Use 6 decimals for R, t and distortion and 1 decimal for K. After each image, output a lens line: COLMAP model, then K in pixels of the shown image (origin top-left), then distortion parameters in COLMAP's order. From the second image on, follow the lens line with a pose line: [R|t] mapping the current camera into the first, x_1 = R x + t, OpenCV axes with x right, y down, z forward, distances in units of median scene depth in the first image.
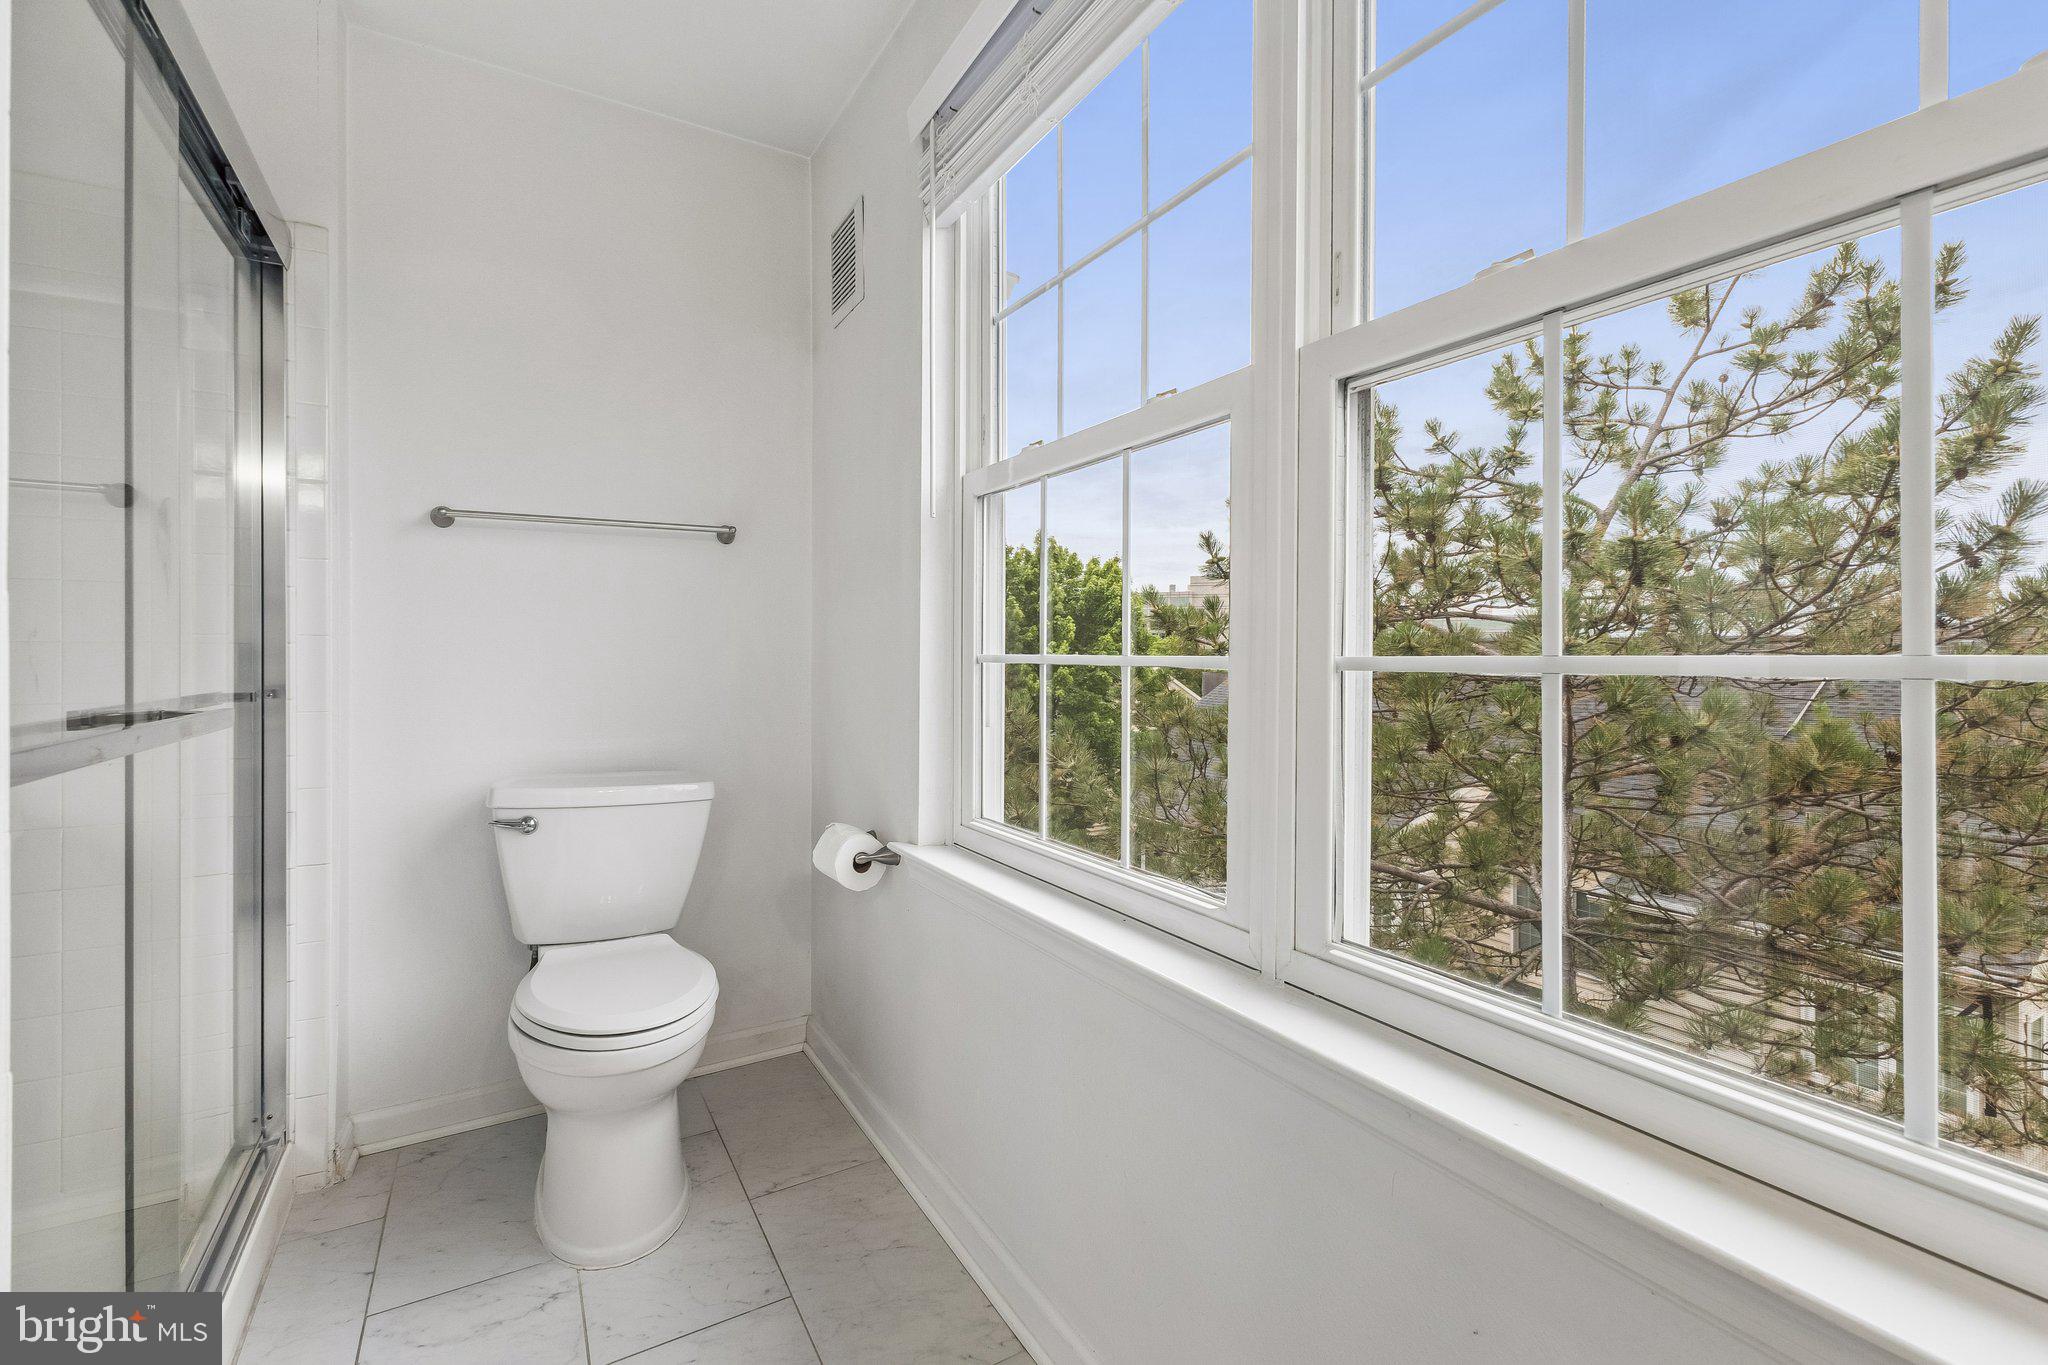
lens RADIAL K [[879.0, 0, 1019.0], [0, 879.0, 683.6], [0, 0, 1]] dist [0.004088, 0.000224]
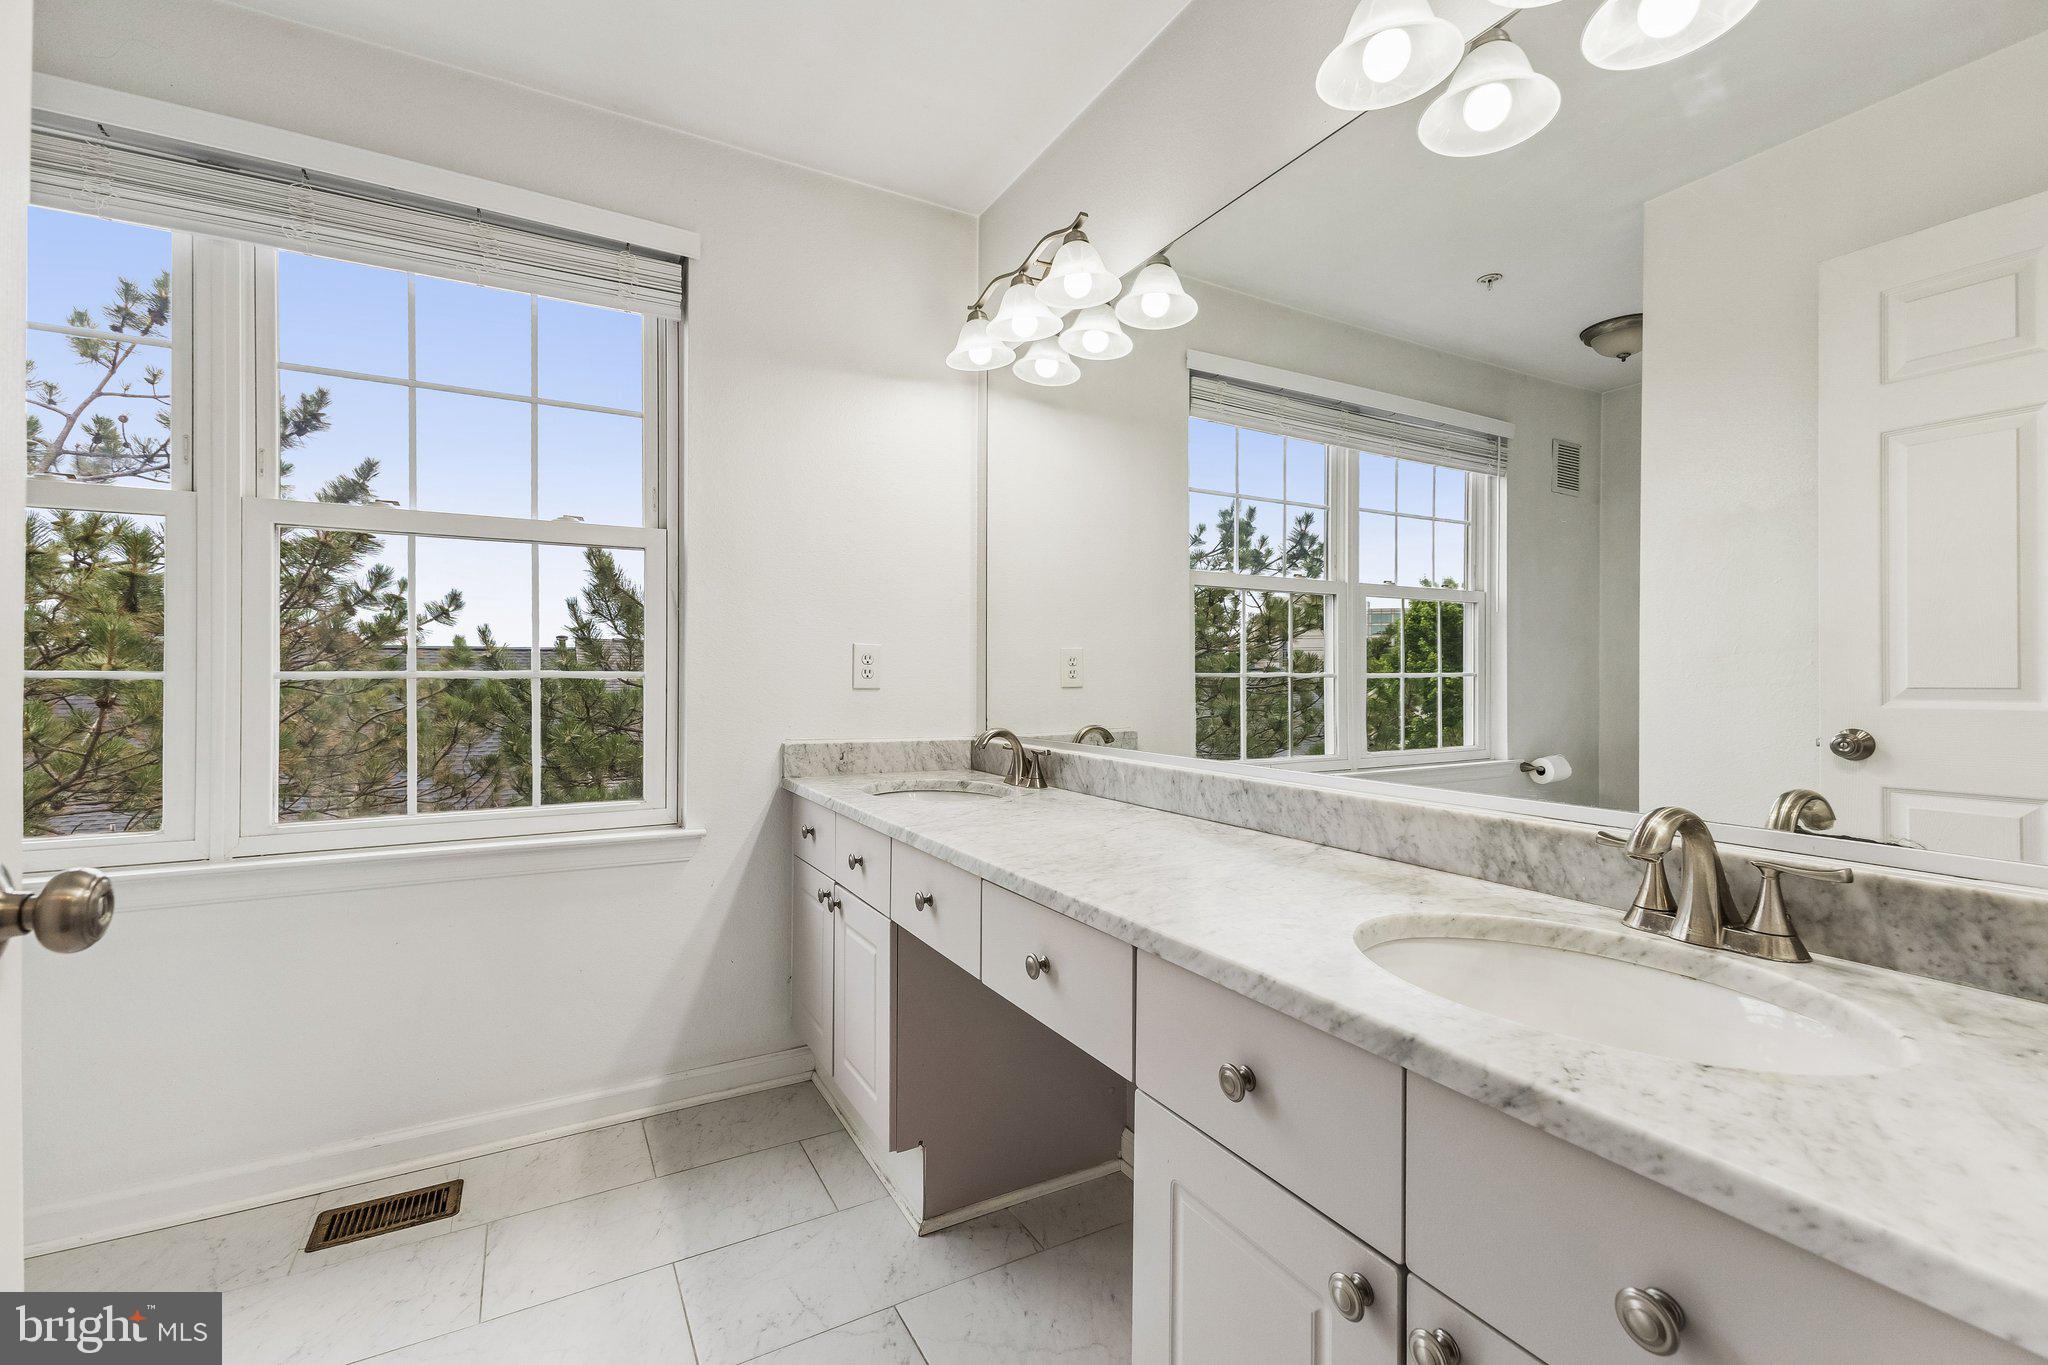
lens RADIAL K [[879.0, 0, 1019.0], [0, 879.0, 683.6], [0, 0, 1]] dist [0.004088, 0.000224]
pose [[0.030406, -0.013284, 0.999449, -0.264142], [0.037788, 0.999212, 0.012131, 0.005847], [-0.998823, 0.037398, 0.030884, -0.120177]]
